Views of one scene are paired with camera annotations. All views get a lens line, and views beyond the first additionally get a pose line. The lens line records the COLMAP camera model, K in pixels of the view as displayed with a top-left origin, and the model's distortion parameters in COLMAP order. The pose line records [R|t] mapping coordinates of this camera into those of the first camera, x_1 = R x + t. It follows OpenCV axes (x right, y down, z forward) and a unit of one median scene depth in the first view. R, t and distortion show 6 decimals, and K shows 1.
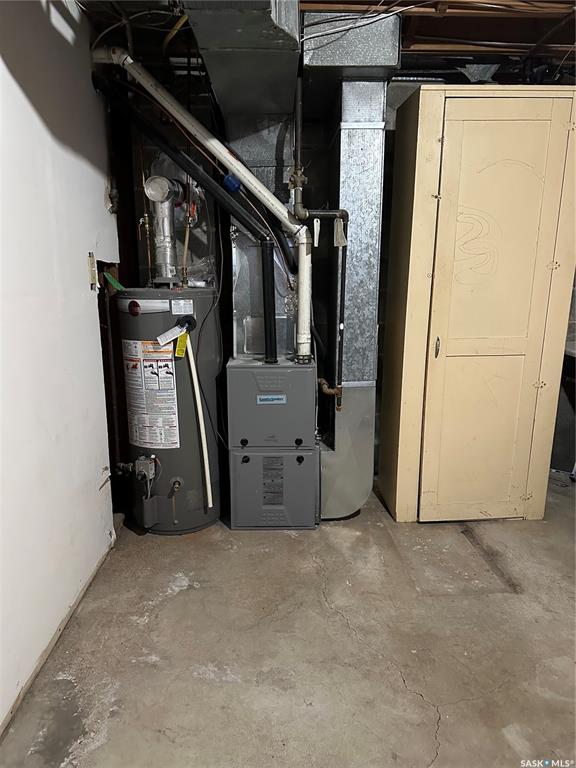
lens RADIAL K [[547.5, 0, 287.5], [0, 547.5, 387.1], [0, 0, 1]] dist [-0.000089, -0.004207]
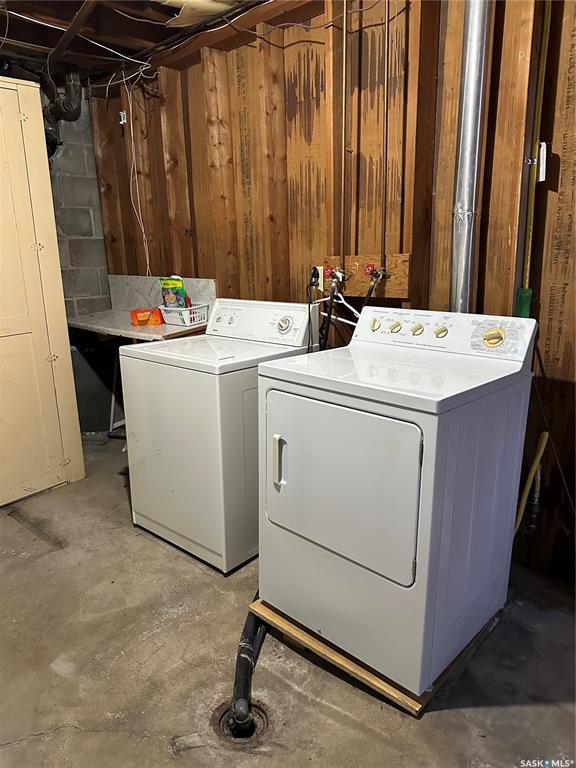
lens RADIAL K [[547.5, 0, 289.2], [0, 547.5, 380.8], [0, 0, 1]] dist [-0.000089, -0.004207]
pose [[0.713498, -0.190801, 0.674178, 0.067577], [0.177636, 0.980030, 0.089365, 0.031017], [-0.677766, 0.055997, 0.733143, -0.120082]]
